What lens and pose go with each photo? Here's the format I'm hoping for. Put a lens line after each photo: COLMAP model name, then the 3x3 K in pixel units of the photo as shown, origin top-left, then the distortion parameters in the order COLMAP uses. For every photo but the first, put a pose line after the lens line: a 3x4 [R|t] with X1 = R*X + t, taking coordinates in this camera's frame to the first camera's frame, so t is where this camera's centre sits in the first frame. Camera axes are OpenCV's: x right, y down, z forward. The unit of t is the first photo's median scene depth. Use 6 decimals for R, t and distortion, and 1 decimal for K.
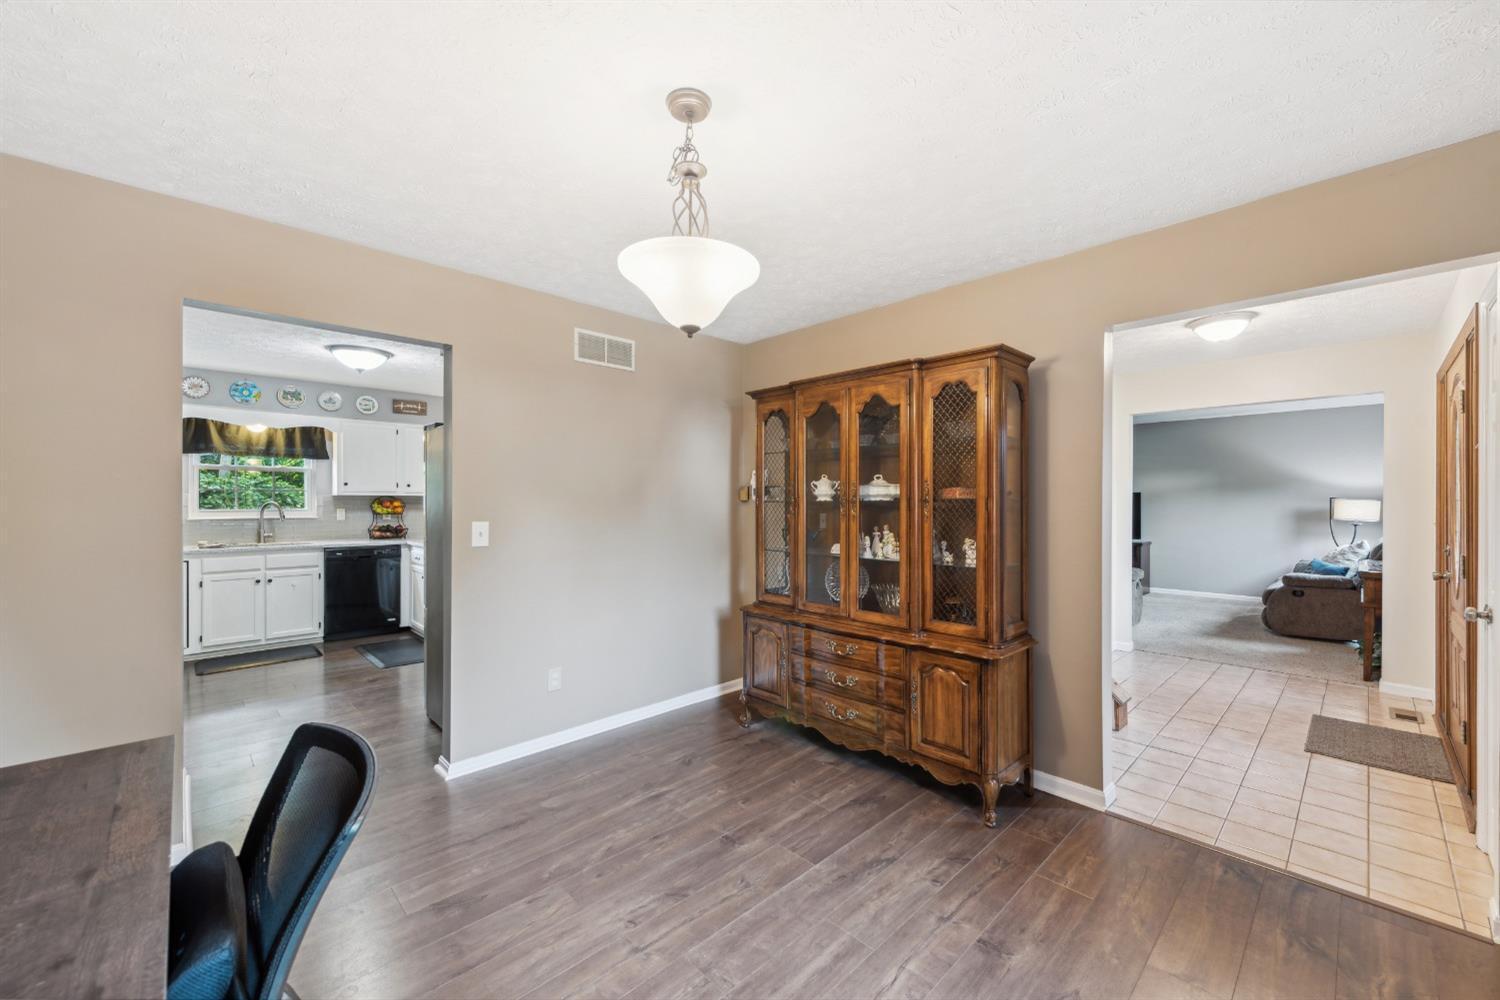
lens RADIAL K [[600.5, 0, 765.6], [0, 600.5, 502.2], [0, 0, 1]] dist [0.014731, -0.001274]
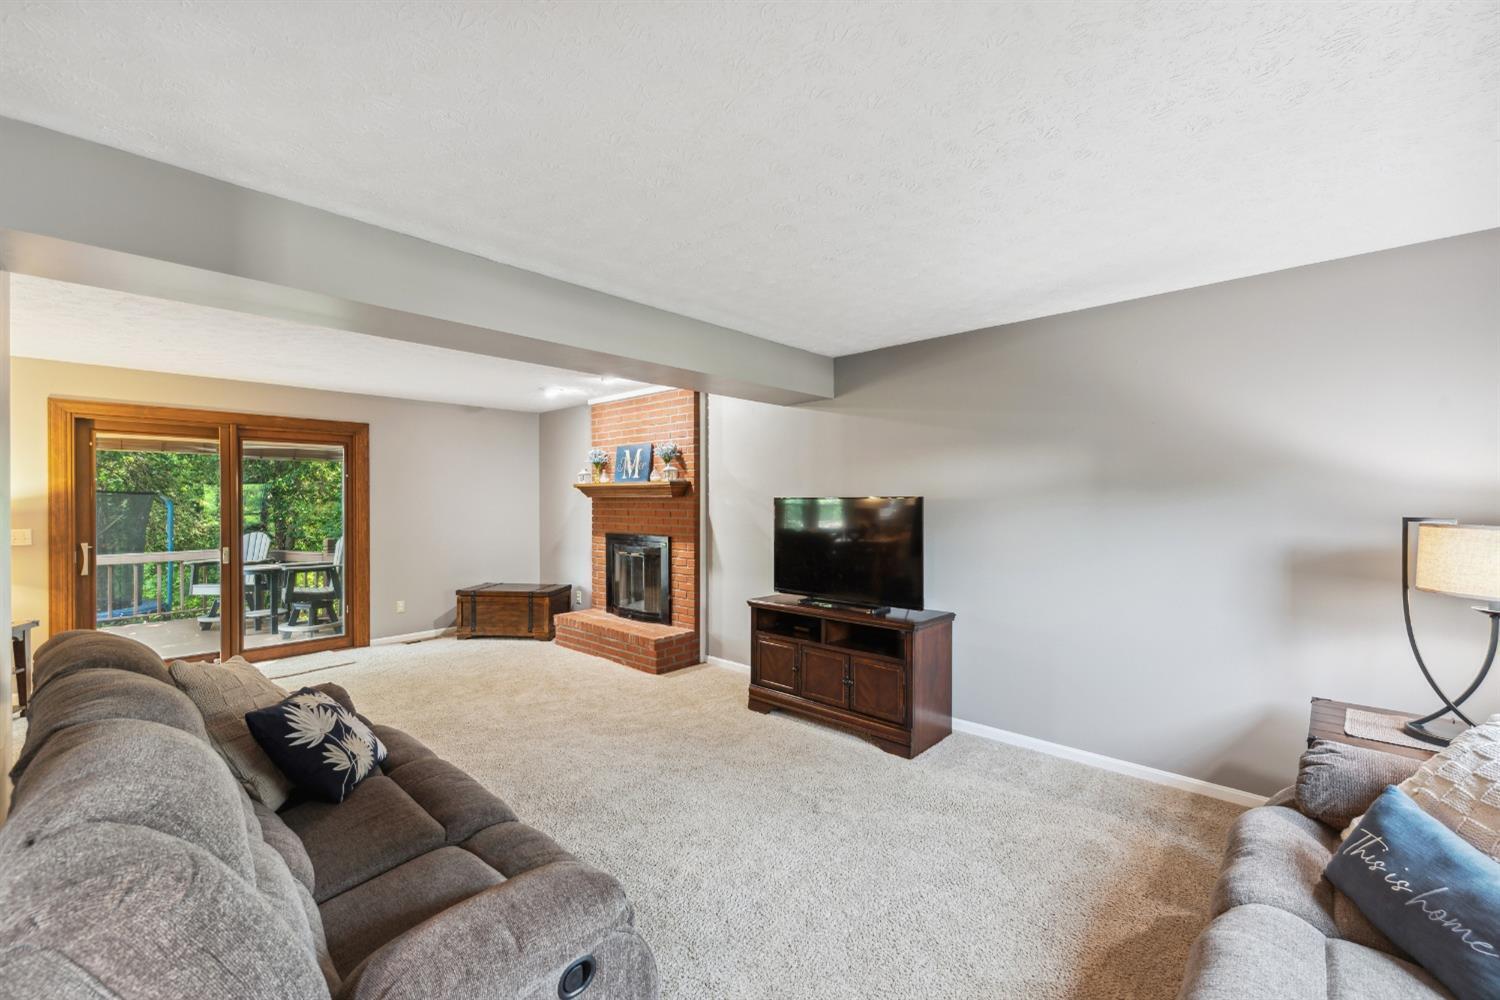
lens RADIAL K [[600.5, 0, 763.9], [0, 600.5, 503.8], [0, 0, 1]] dist [0.014731, -0.001274]
pose [[0.998551, -0.001848, 0.053783, 0.745572], [0.001630, 0.999990, 0.004085, -0.020356], [-0.053790, -0.003992, 0.998544, 0.899049]]
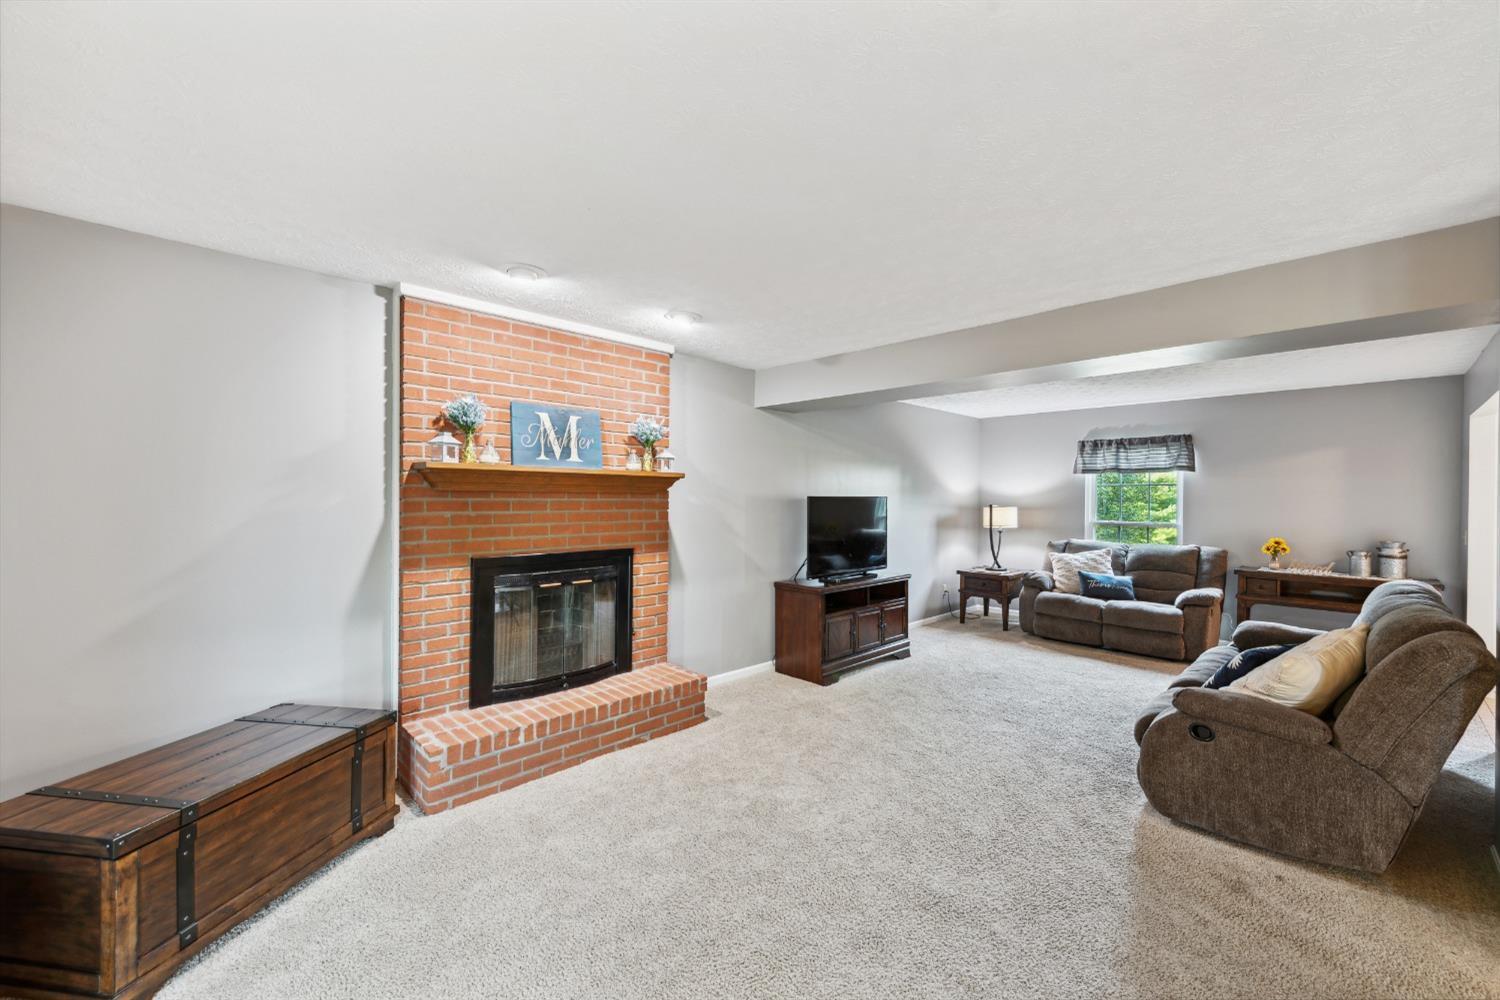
lens RADIAL K [[600.5, 0, 763.1], [0, 600.5, 496.4], [0, 0, 1]] dist [0.014731, -0.001274]
pose [[-0.006571, 0.000795, 0.999978, -0.039786], [-0.007235, 0.999973, -0.000843, -0.024050], [-0.999952, -0.007240, -0.006565, 1.710530]]
